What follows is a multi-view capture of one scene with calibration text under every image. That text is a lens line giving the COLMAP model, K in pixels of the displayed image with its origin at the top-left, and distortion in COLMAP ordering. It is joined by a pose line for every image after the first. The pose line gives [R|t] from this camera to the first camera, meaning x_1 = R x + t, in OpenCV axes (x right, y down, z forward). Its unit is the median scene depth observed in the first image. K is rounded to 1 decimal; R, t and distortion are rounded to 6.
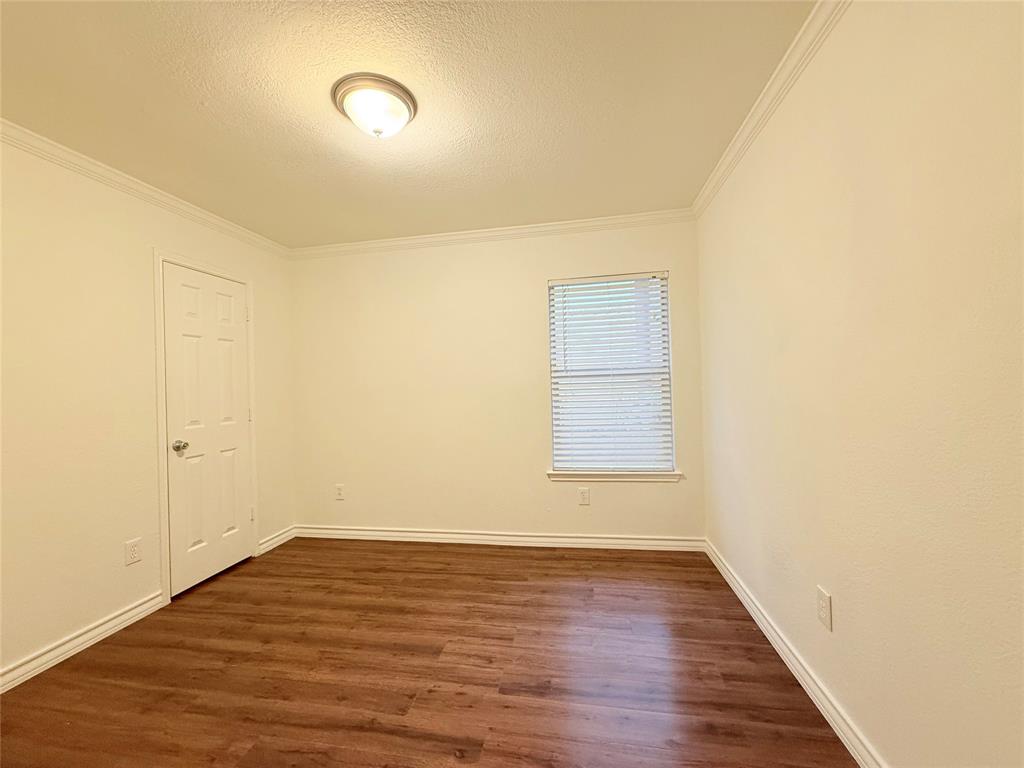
lens RADIAL K [[408.5, 0, 512.0], [0, 408.5, 384.0], [0, 0, 1]] dist [0.000153, 0.000142]
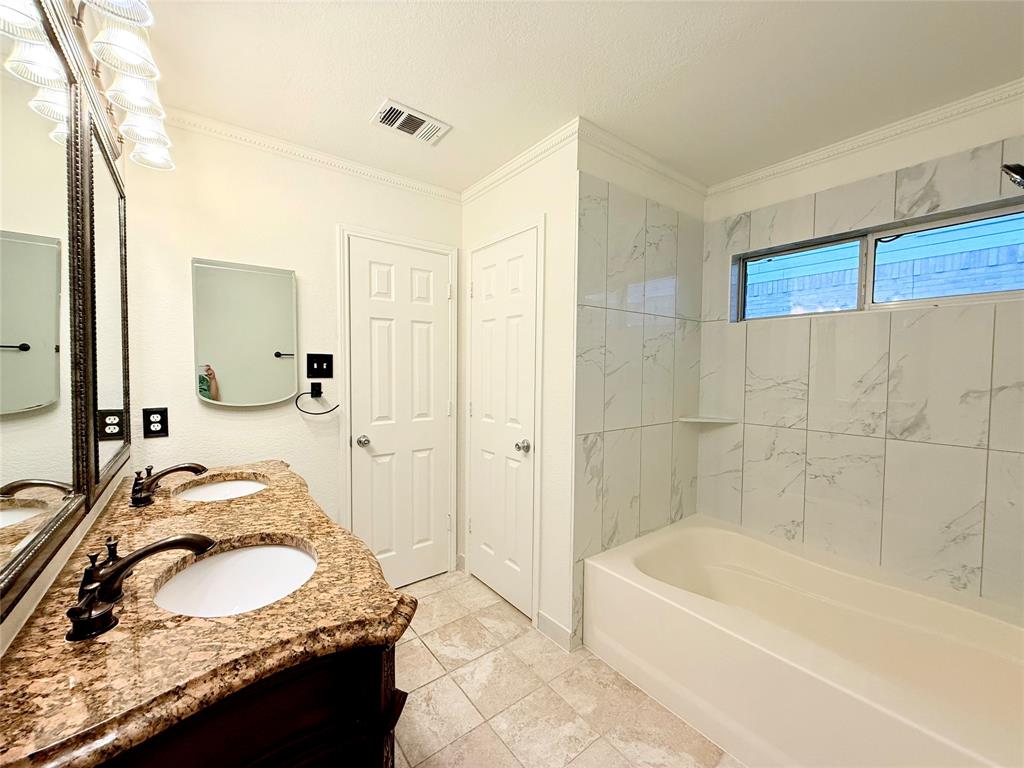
lens RADIAL K [[408.5, 0, 512.0], [0, 408.5, 384.0], [0, 0, 1]] dist [0.000153, 0.000142]
pose [[0.739445, 0.012916, -0.673093, 0.029769], [-0.014923, 0.999885, 0.002792, 0.016965], [0.673052, 0.007980, 0.739553, 0.486354]]
